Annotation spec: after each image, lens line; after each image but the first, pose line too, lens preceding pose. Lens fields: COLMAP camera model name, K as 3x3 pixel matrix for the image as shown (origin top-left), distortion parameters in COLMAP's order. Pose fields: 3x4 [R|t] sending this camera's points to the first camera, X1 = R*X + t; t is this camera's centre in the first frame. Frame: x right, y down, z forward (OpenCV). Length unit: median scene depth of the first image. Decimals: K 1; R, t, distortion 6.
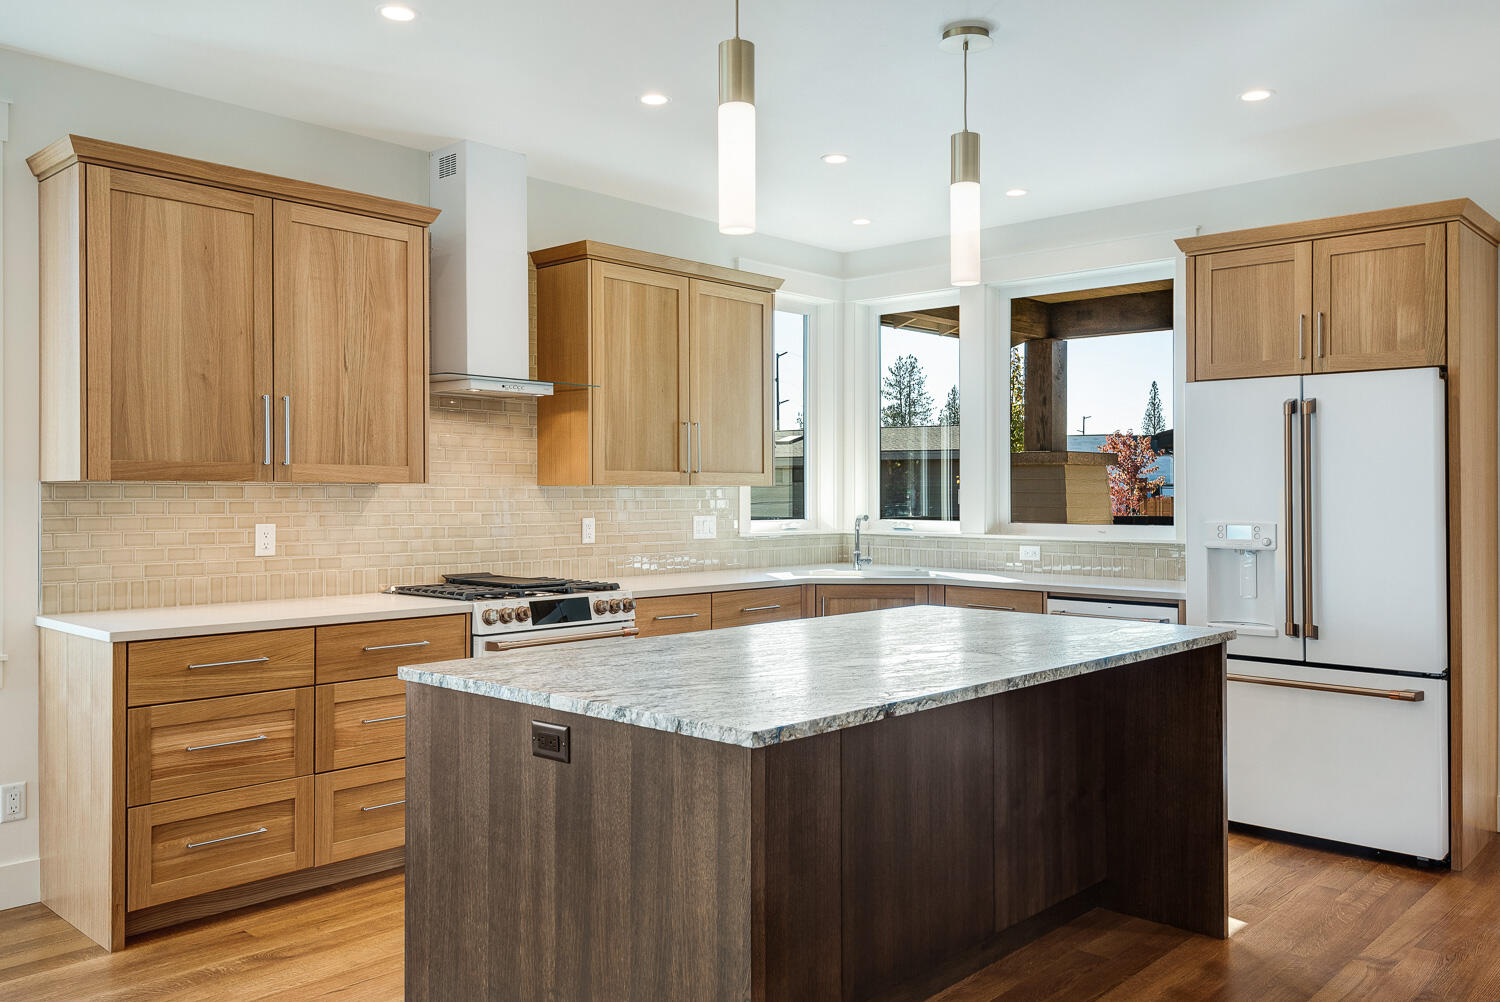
lens RADIAL K [[1201.9, 0, 750.0], [0, 1201.9, 501.0], [0, 0, 1]] dist [0.016288, -0.003245]
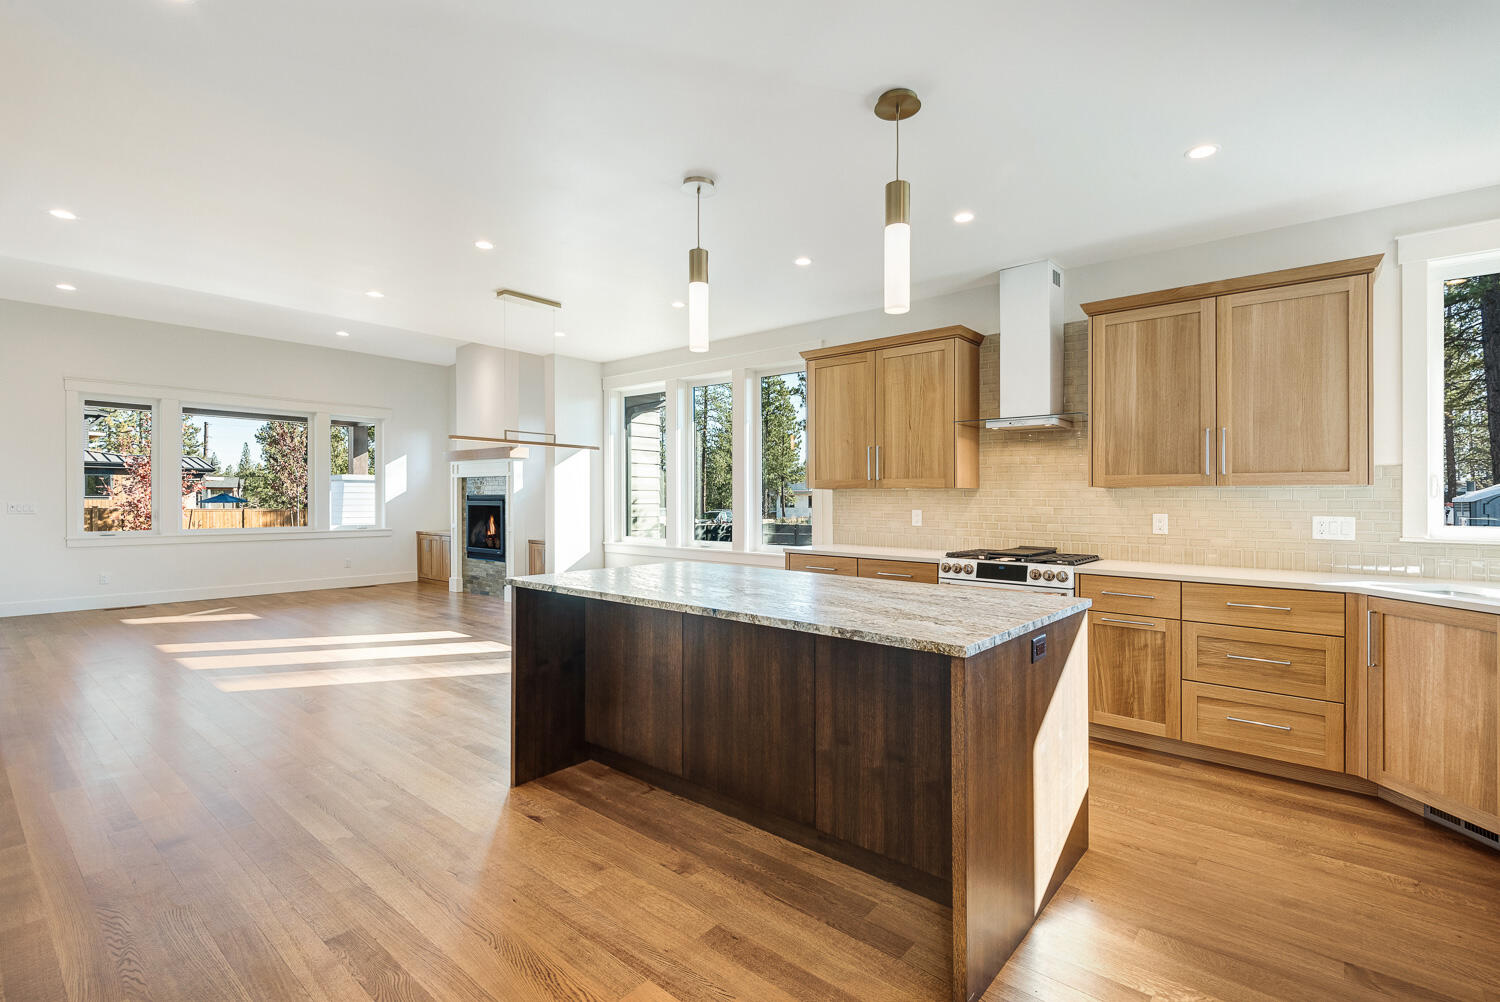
lens RADIAL K [[686.7, 0, 750.1], [0, 686.7, 508.8], [0, 0, 1]] dist [0.034789, -0.021680]
pose [[0.046587, 0.012074, -0.998841, 0.697893], [-0.012645, 0.999854, 0.011497, 0.007533], [0.998834, 0.012095, 0.046733, 0.666650]]
